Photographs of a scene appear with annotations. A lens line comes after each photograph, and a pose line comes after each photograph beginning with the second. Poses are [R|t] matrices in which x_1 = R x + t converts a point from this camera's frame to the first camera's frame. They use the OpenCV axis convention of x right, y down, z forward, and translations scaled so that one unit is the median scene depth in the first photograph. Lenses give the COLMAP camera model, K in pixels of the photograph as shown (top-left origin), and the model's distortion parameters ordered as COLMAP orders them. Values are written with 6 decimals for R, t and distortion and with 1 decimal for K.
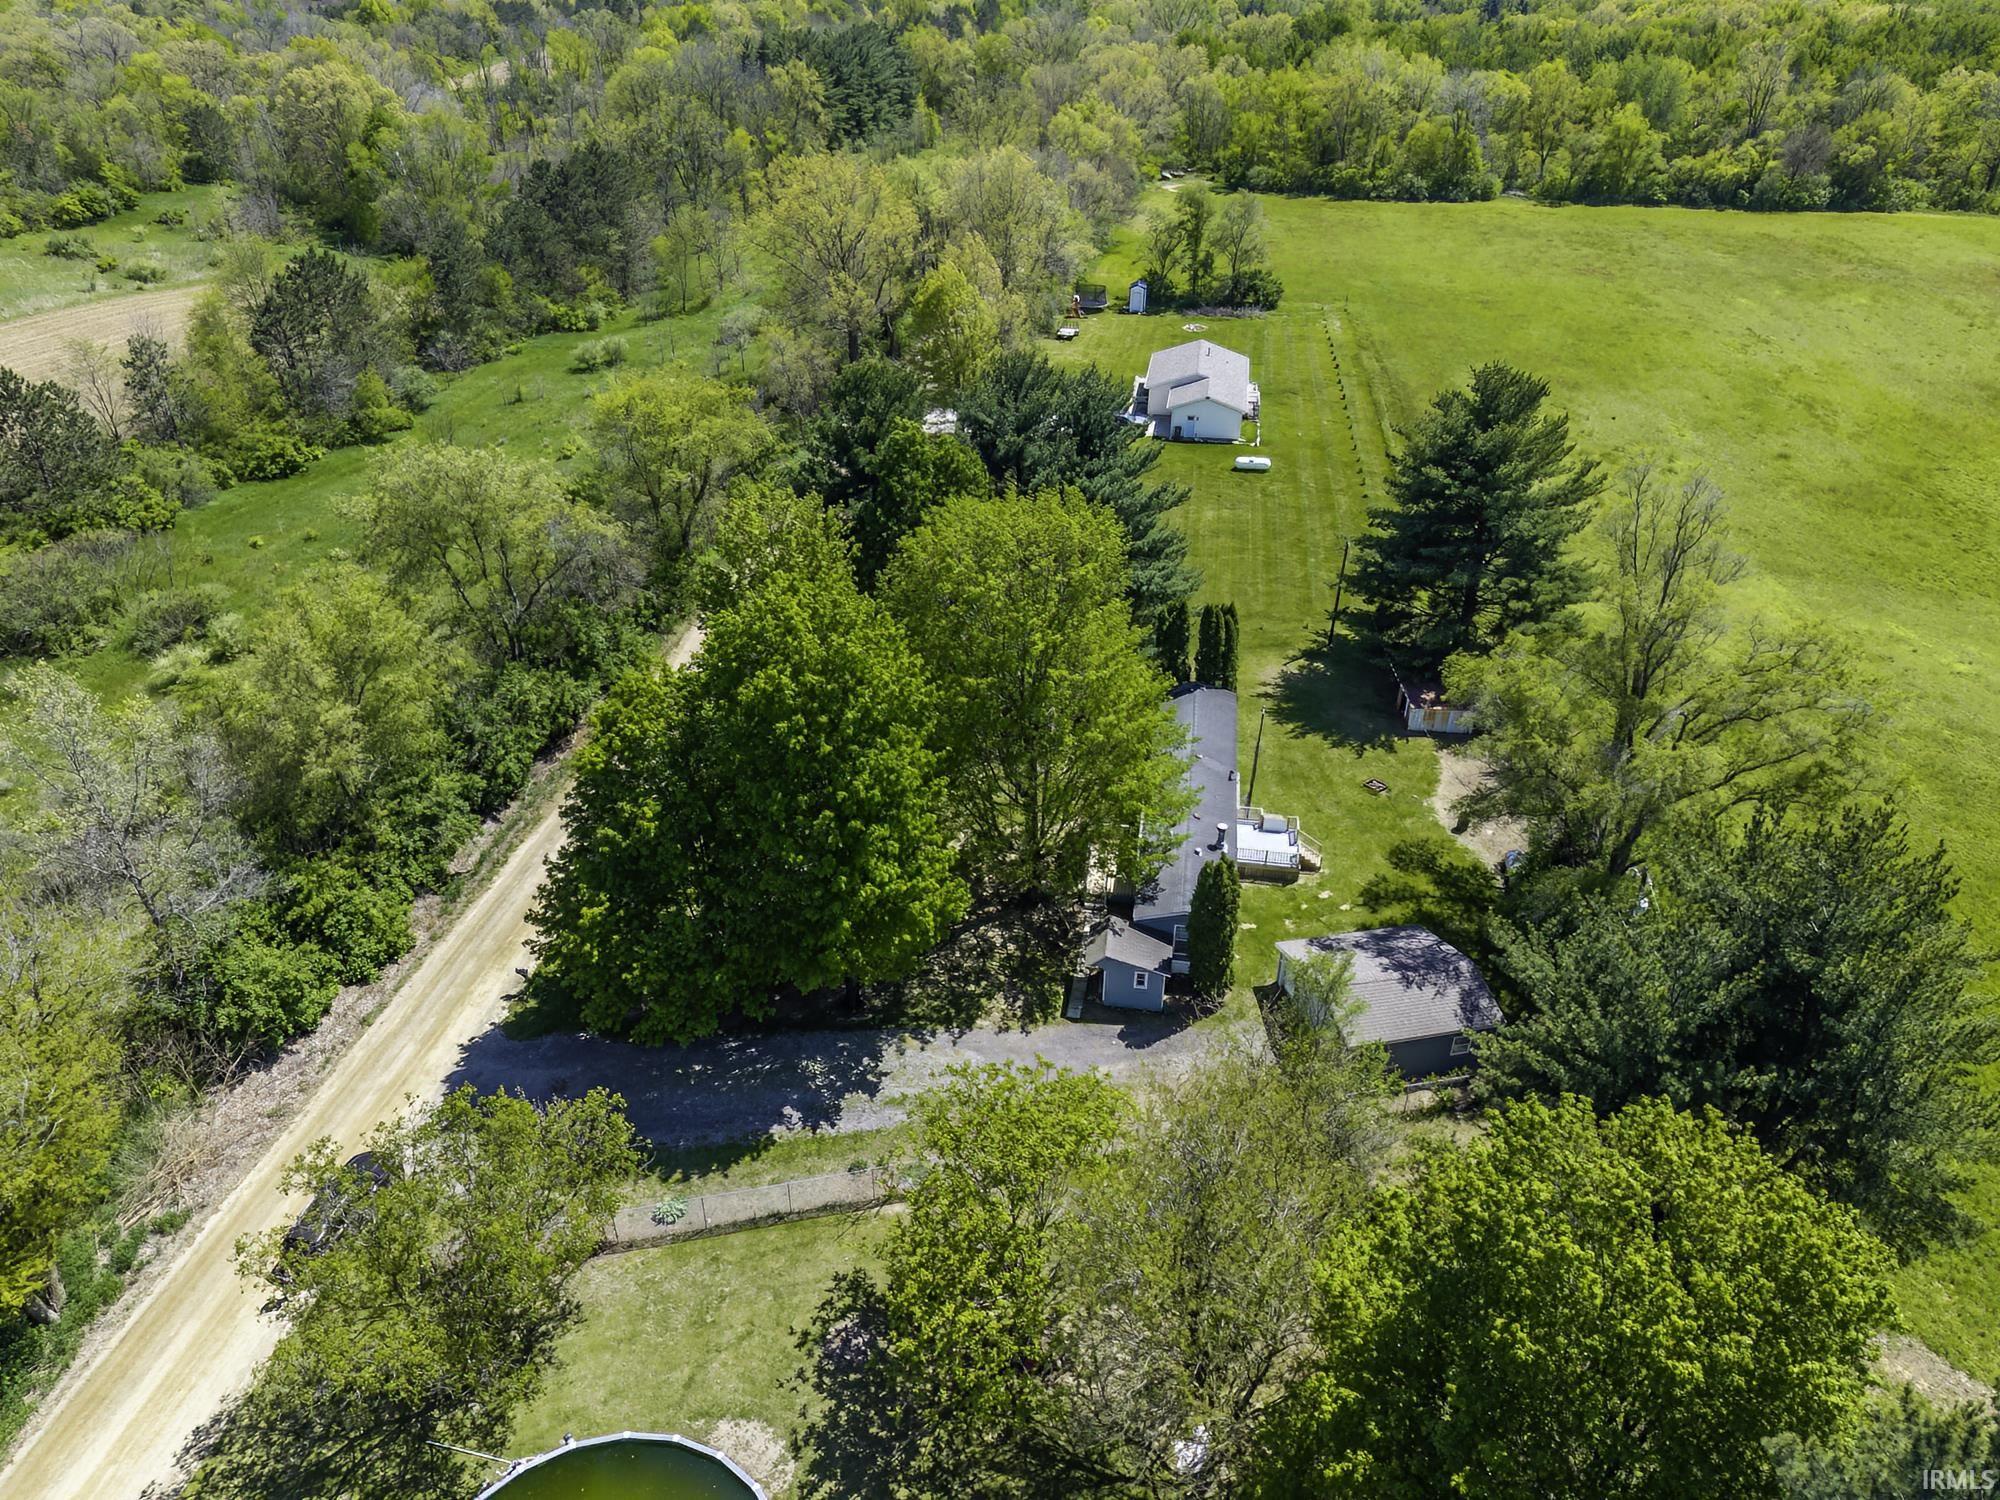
lens RADIAL K [[1322.5, 0, 995.2], [0, 1322.5, 752.6], [0, 0, 1]] dist [0.038133, -0.024932]
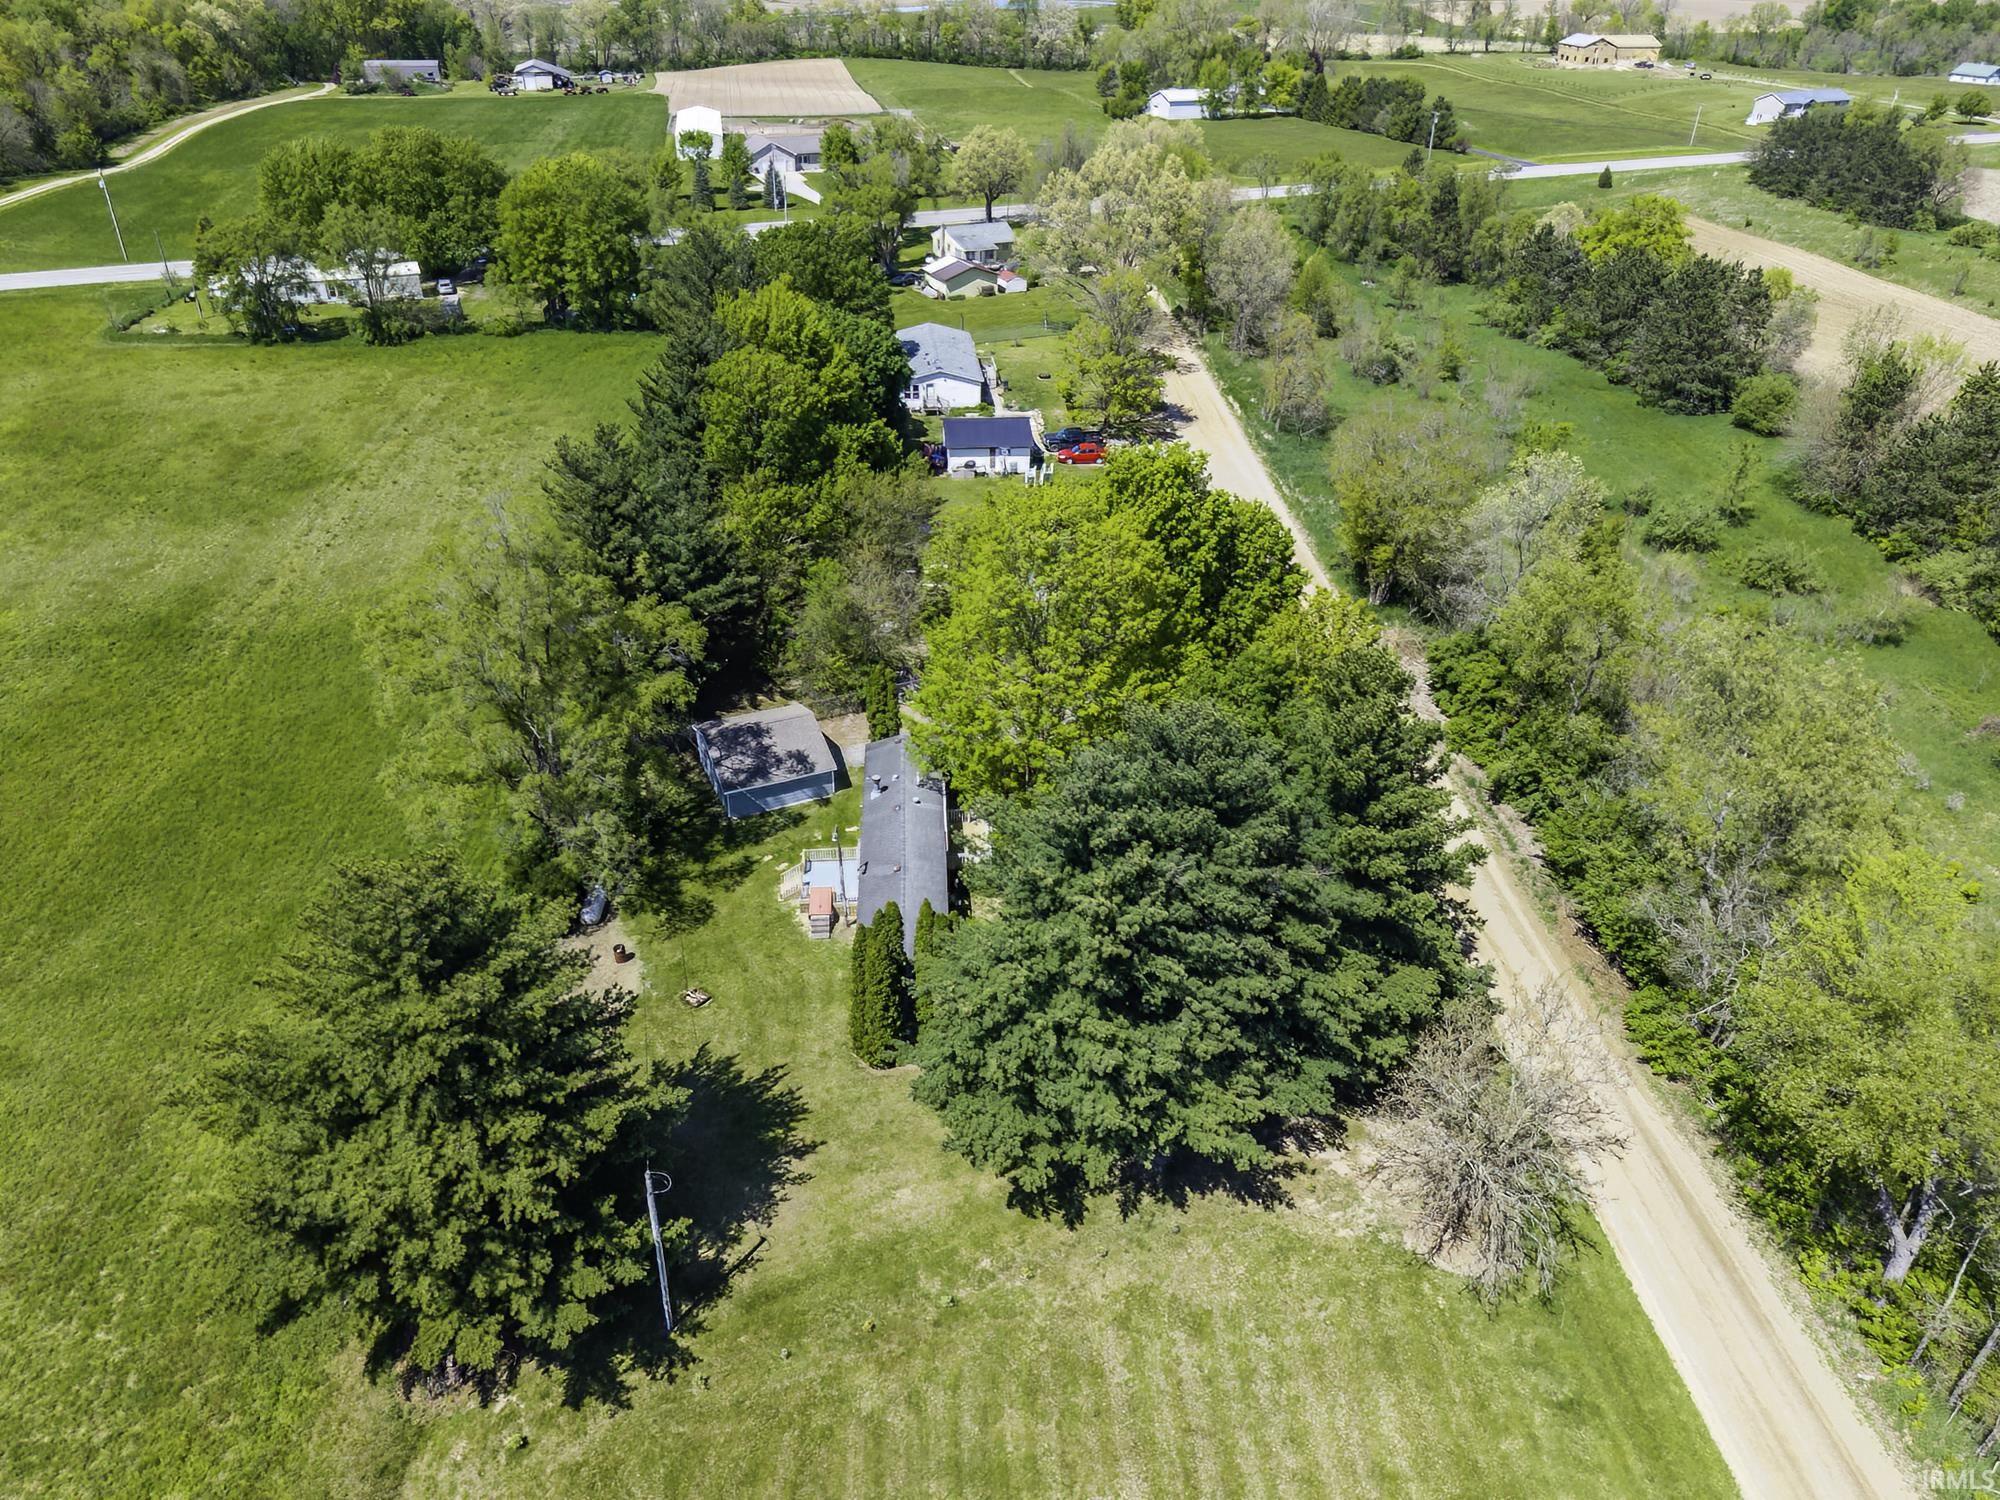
lens RADIAL K [[1322.5, 0, 1011.8], [0, 1322.5, 756.9], [0, 0, 1]] dist [0.038133, -0.024932]
pose [[-0.975283, 0.098264, -0.197905, 0.273031], [-0.133433, 0.451994, 0.881985, -0.970198], [0.176119, 0.886592, -0.427710, 1.439224]]
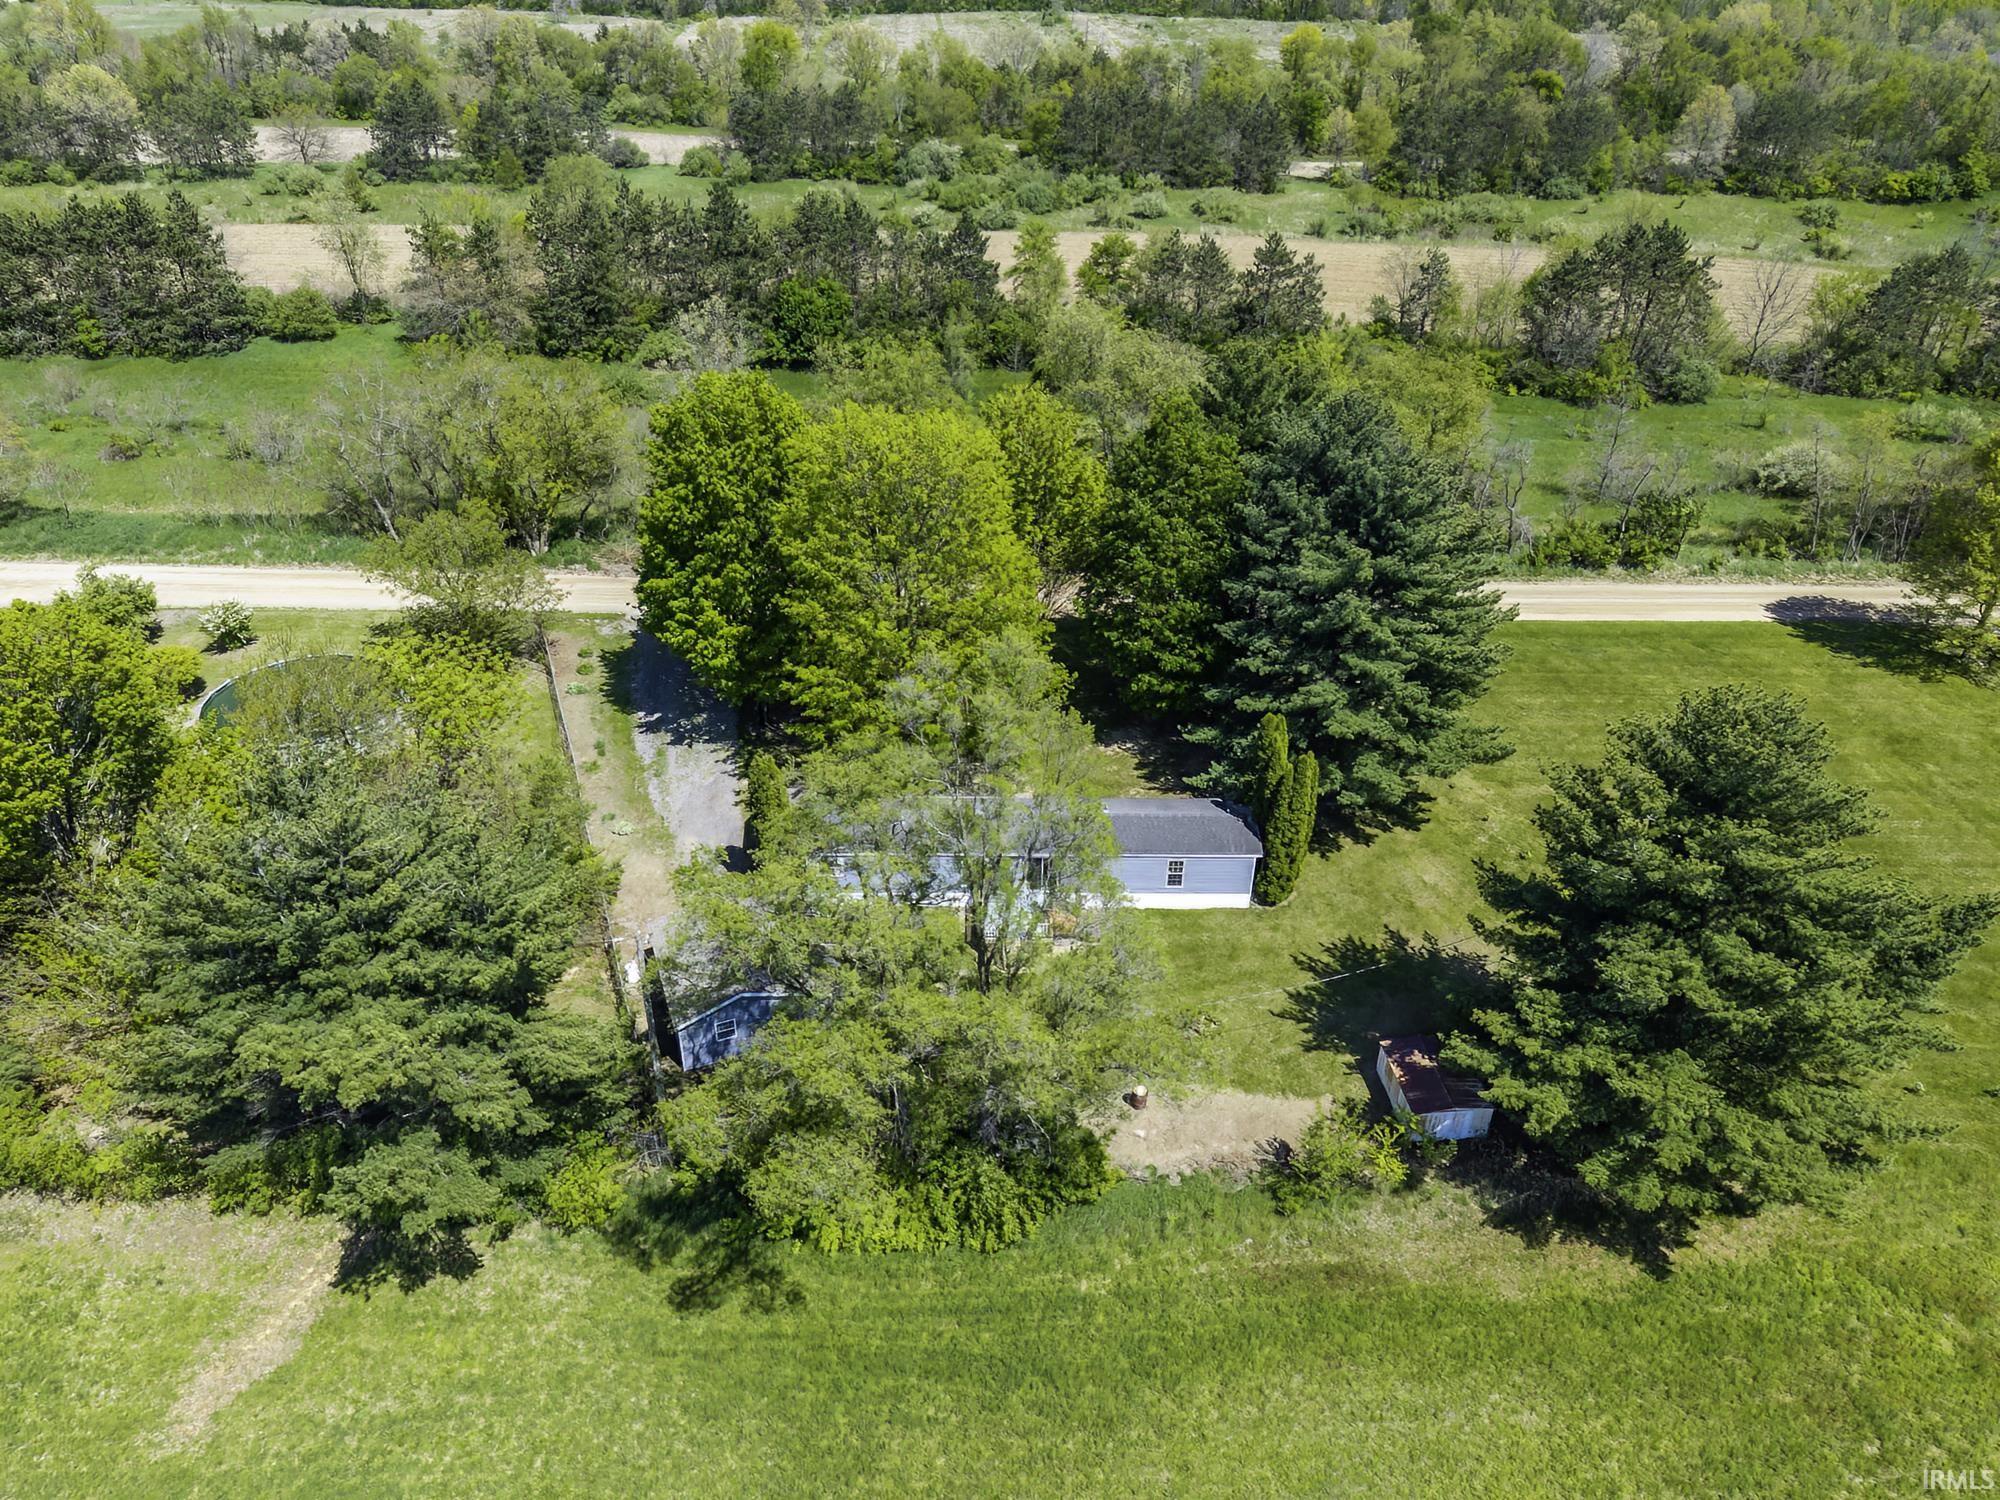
lens RADIAL K [[1322.5, 0, 1004.4], [0, 1322.5, 747.4], [0, 0, 1]] dist [0.038133, -0.024932]
pose [[0.163900, 0.524785, -0.835307, 0.933080], [-0.519777, 0.765623, 0.379017, -0.373011], [0.838432, 0.372052, 0.398257, 0.605556]]
